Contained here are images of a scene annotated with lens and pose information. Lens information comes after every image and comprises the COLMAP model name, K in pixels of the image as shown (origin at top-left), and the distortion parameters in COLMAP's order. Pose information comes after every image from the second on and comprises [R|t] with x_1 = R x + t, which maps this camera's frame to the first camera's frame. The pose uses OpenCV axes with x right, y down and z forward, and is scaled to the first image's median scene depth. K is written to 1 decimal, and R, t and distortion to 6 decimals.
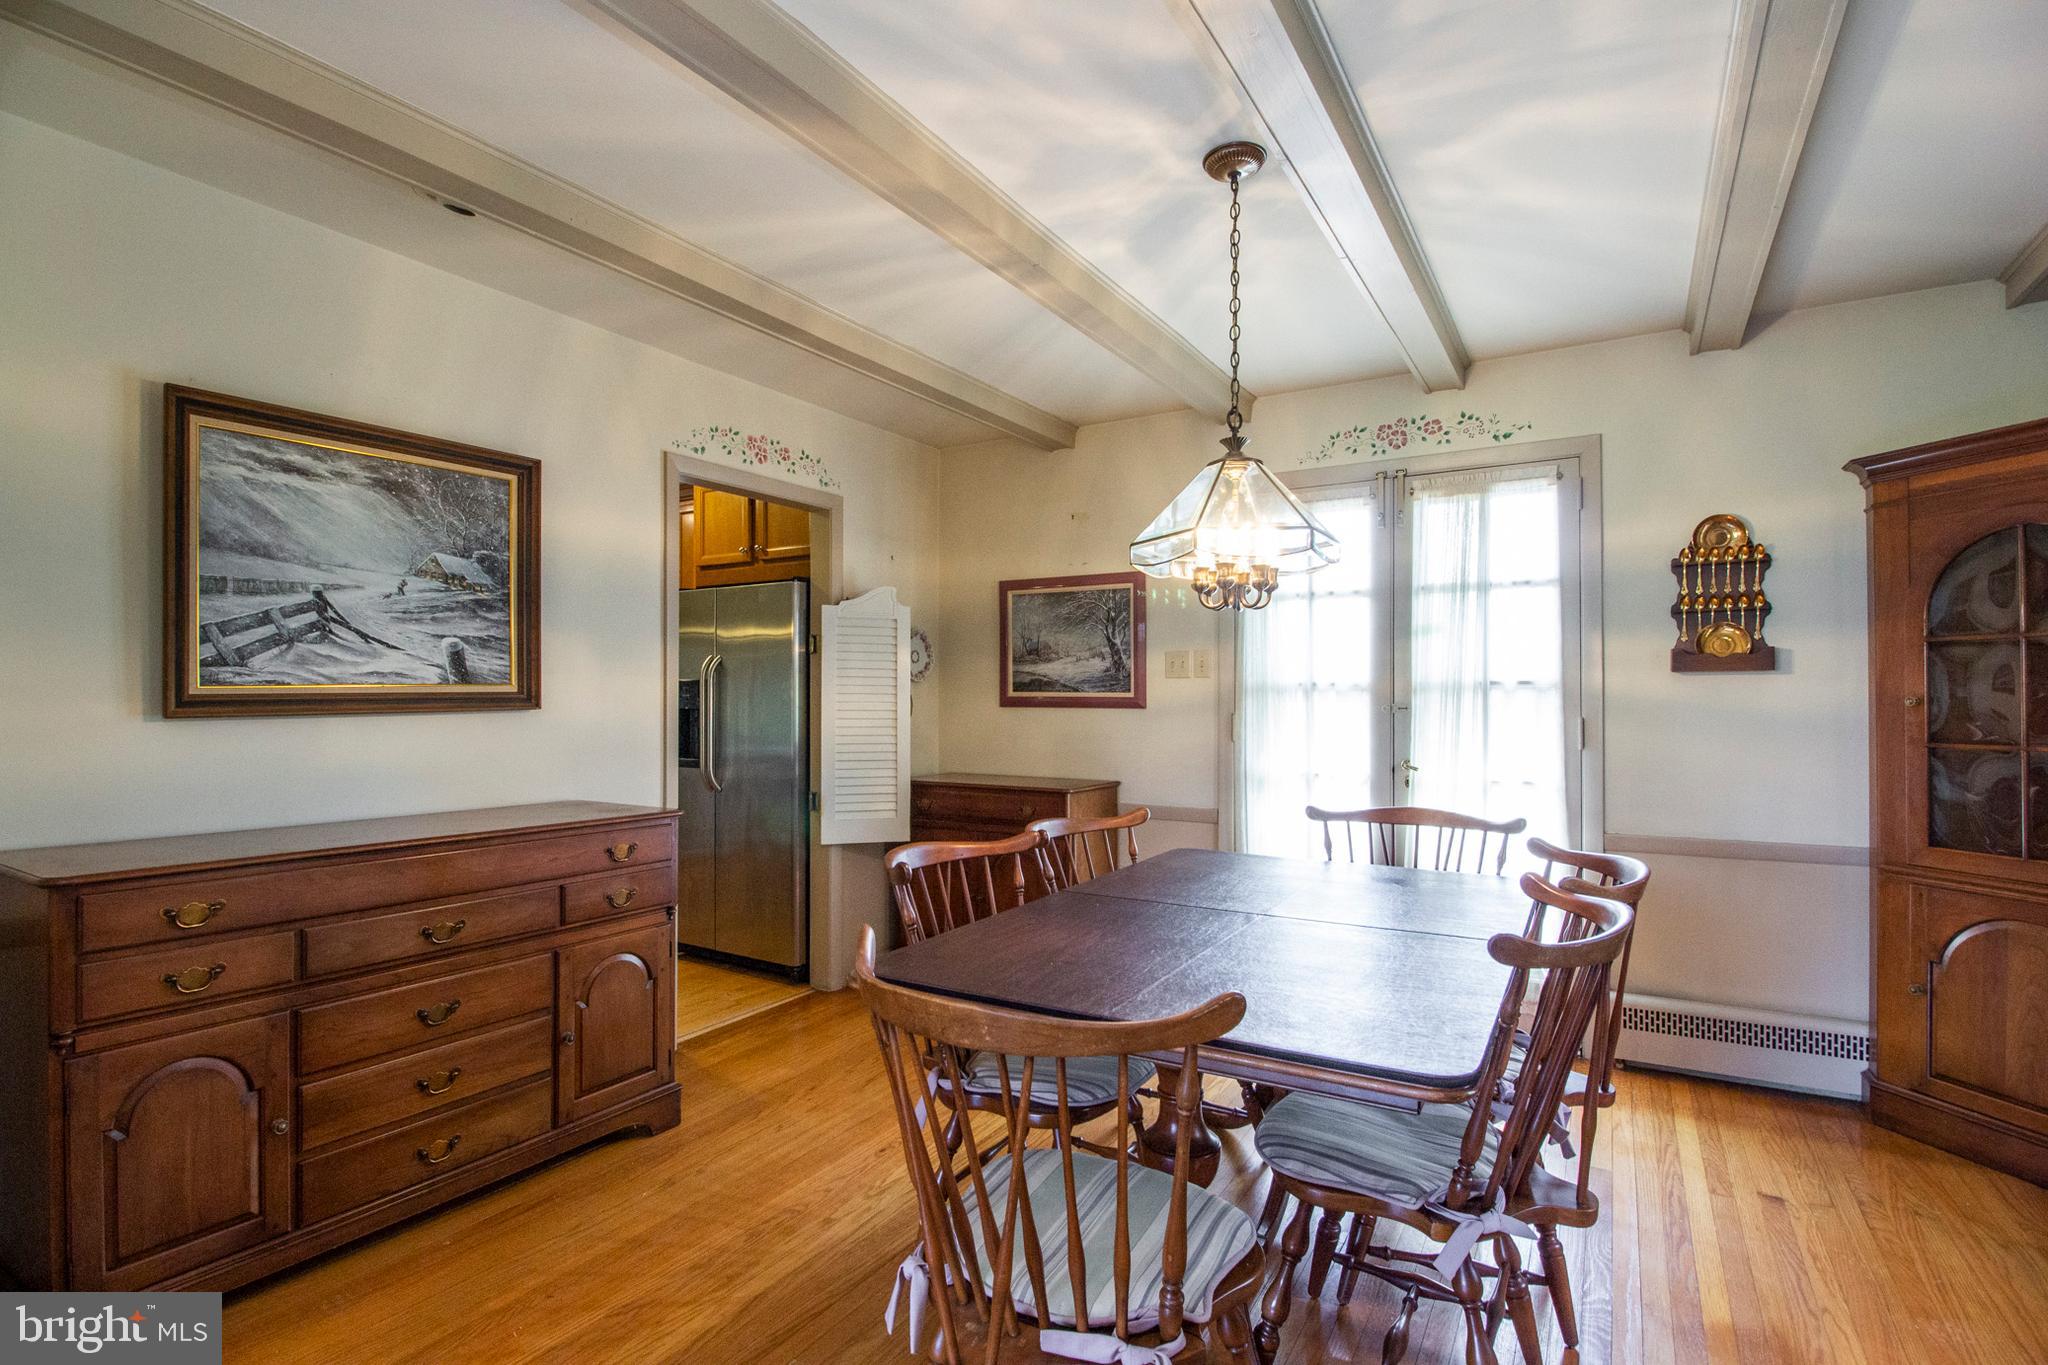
lens RADIAL K [[947.6, 0, 1020.9], [0, 947.6, 690.7], [0, 0, 1]] dist [-0.000997, -0.011841]
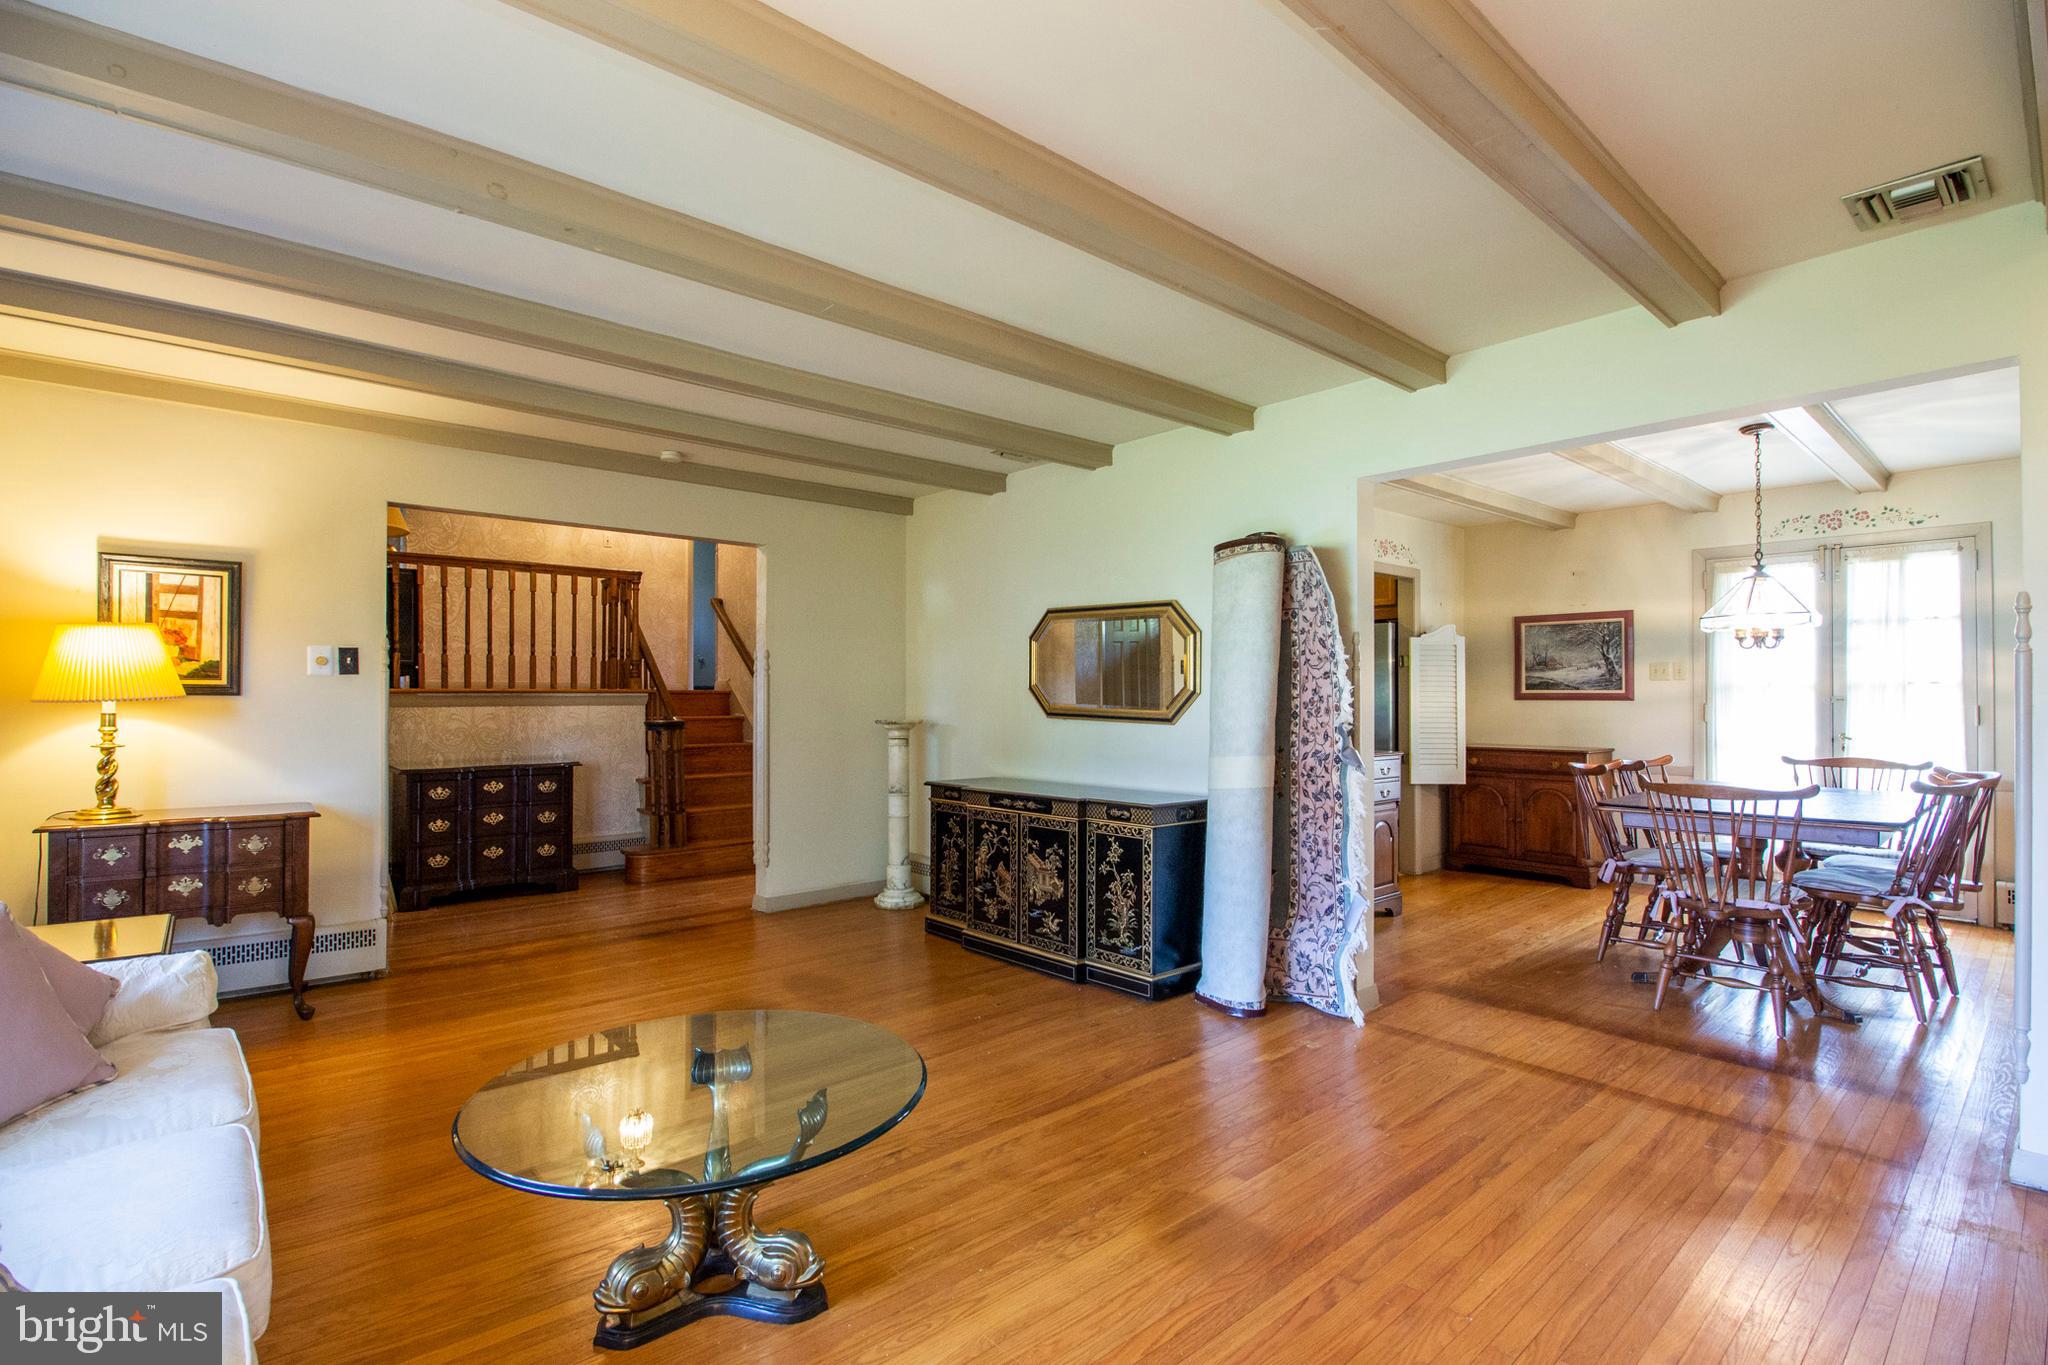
lens RADIAL K [[947.6, 0, 1020.9], [0, 947.6, 690.7], [0, 0, 1]] dist [-0.000997, -0.011841]
pose [[0.957160, -0.005353, -0.289510, -0.421609], [0.005918, 0.999982, 0.001079, -0.005036], [0.289499, -0.002746, 0.957174, -0.834052]]
